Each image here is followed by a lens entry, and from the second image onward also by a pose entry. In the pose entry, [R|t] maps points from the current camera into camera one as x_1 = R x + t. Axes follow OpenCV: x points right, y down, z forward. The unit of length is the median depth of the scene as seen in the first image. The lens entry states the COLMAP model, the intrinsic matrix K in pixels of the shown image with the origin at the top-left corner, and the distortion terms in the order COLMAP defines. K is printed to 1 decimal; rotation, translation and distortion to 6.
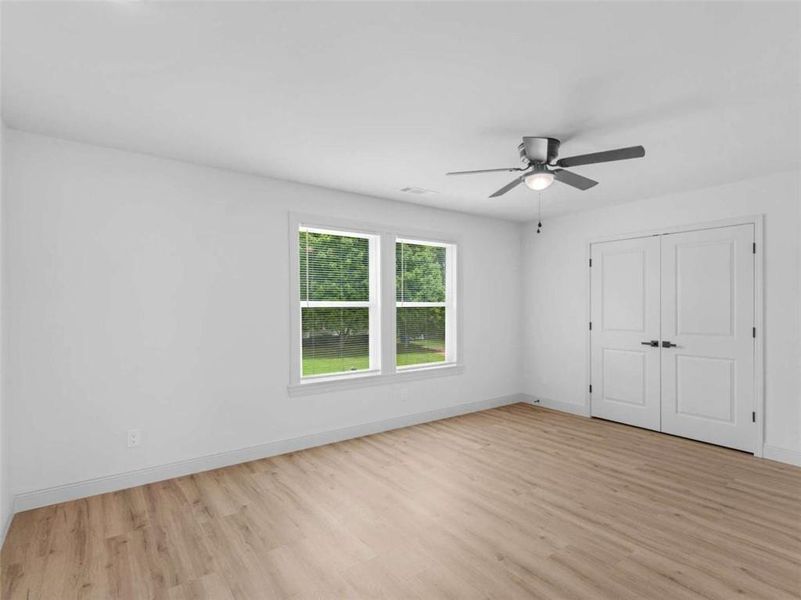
lens RADIAL K [[406.0, 0, 405.1], [0, 406.0, 298.9], [0, 0, 1]] dist [0.023763, -0.000705]
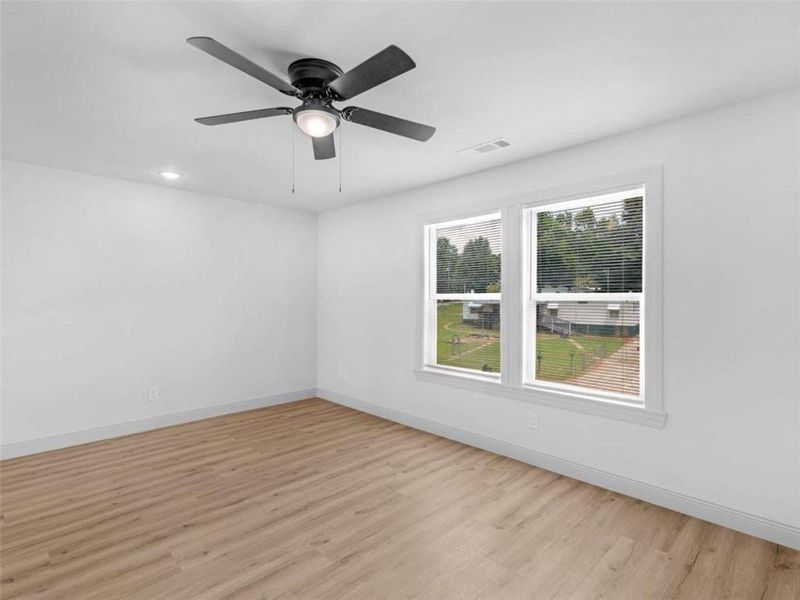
lens RADIAL K [[416.9, 0, 421.6], [0, 416.9, 291.7], [0, 0, 1]] dist [0.028673, 0.000169]
pose [[0.159377, -0.004994, -0.987205, 0.840790], [0.021818, 0.999761, -0.001535, 0.004636], [0.986977, -0.021294, 0.159448, 0.827287]]
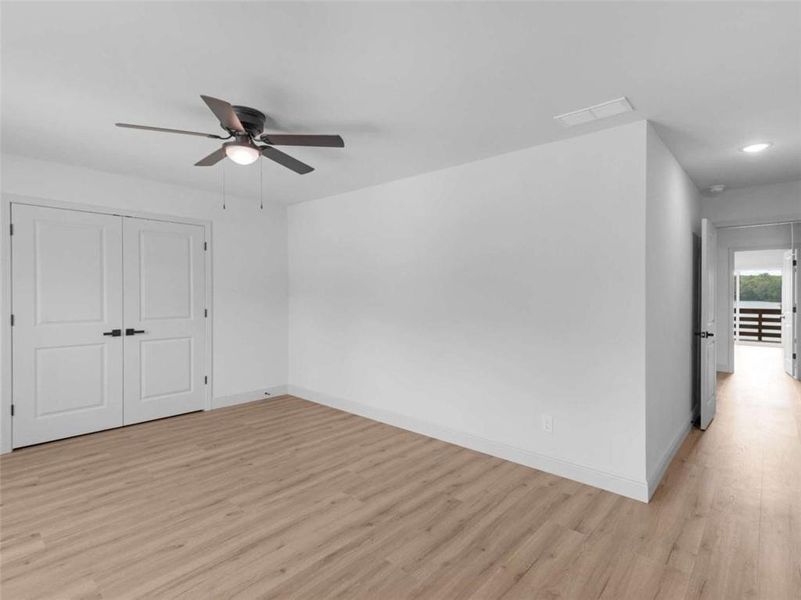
lens RADIAL K [[406.0, 0, 405.1], [0, 406.0, 298.9], [0, 0, 1]] dist [0.023763, -0.000705]
pose [[-0.190776, -0.016494, 0.981495, -0.478768], [-0.023612, 0.999647, 0.012209, 0.008627], [-0.981350, -0.020846, -0.191098, 0.636836]]
